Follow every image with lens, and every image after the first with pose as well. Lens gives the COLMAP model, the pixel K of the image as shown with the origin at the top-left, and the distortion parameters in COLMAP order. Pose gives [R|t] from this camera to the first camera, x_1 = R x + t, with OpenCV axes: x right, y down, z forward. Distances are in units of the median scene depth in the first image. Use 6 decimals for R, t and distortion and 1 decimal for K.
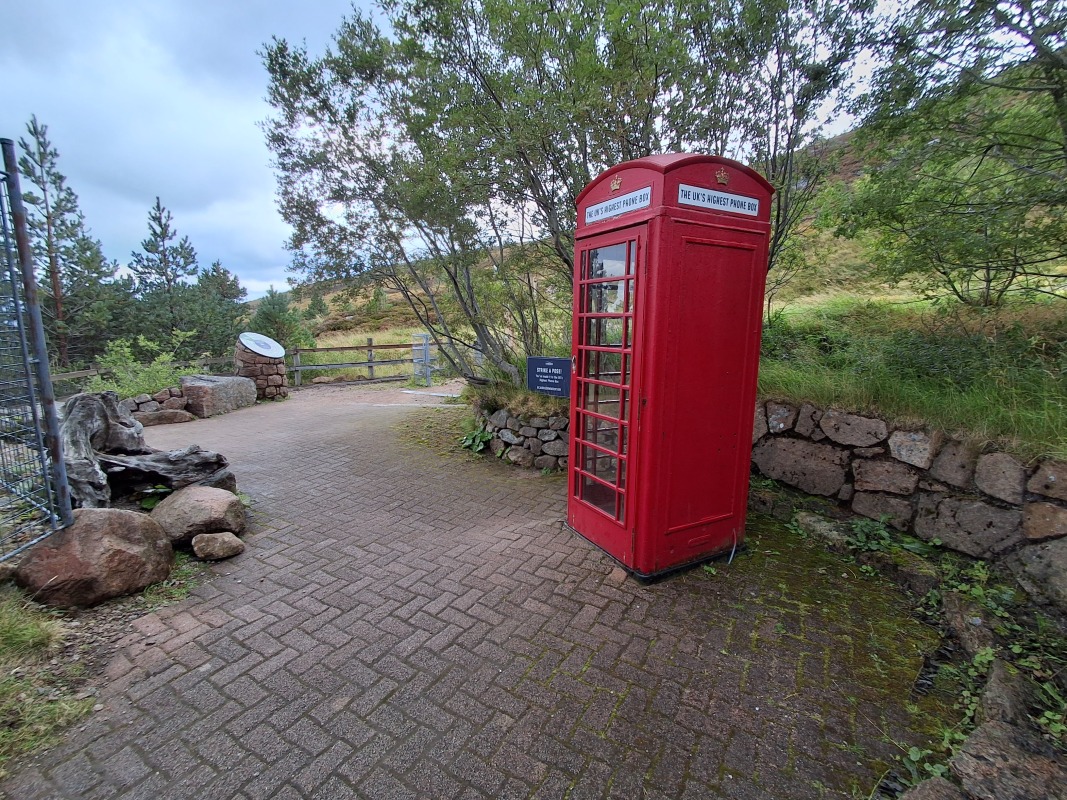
lens RADIAL K [[494.0, 0, 542.1], [0, 494.0, 398.0], [0, 0, 1]] dist [0.015660, 0.000309]
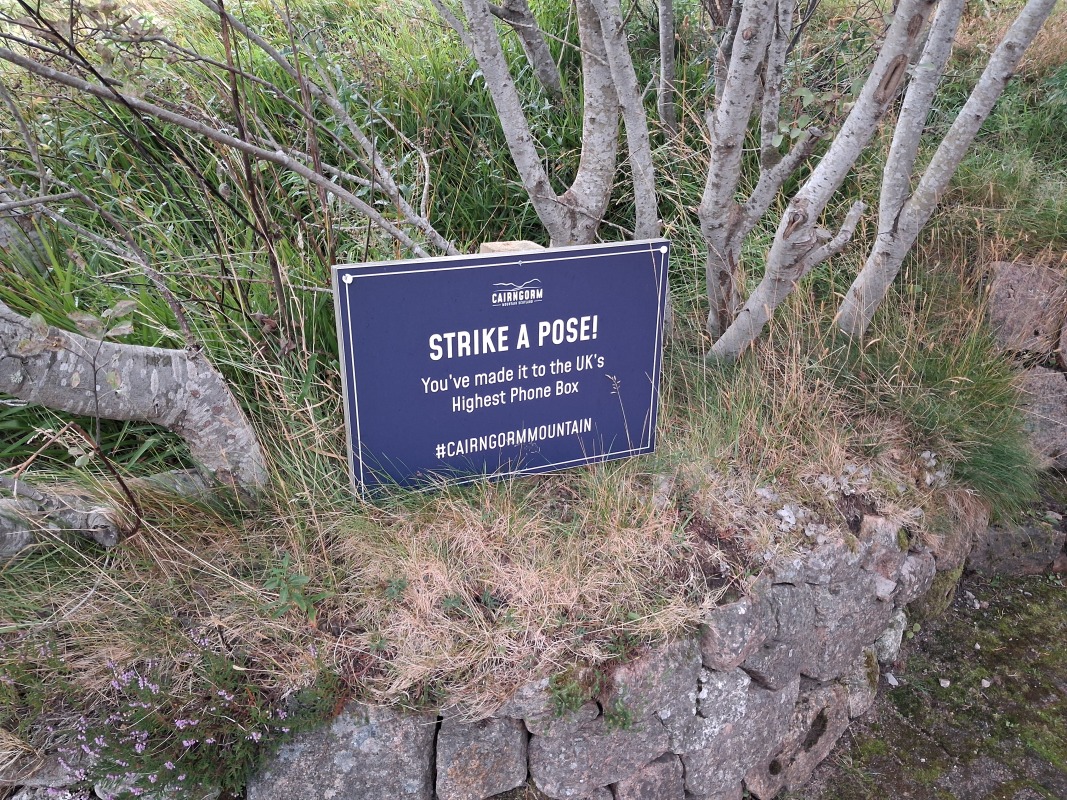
lens RADIAL K [[847.1, 0, 508.1], [0, 847.1, 415.0], [0, 0, 1]] dist [0.040905, -0.074432]
pose [[0.501411, -0.353023, 0.789912, -0.321549], [0.105534, 0.931110, 0.349137, -0.191805], [-0.858749, -0.091698, 0.504125, 1.279862]]
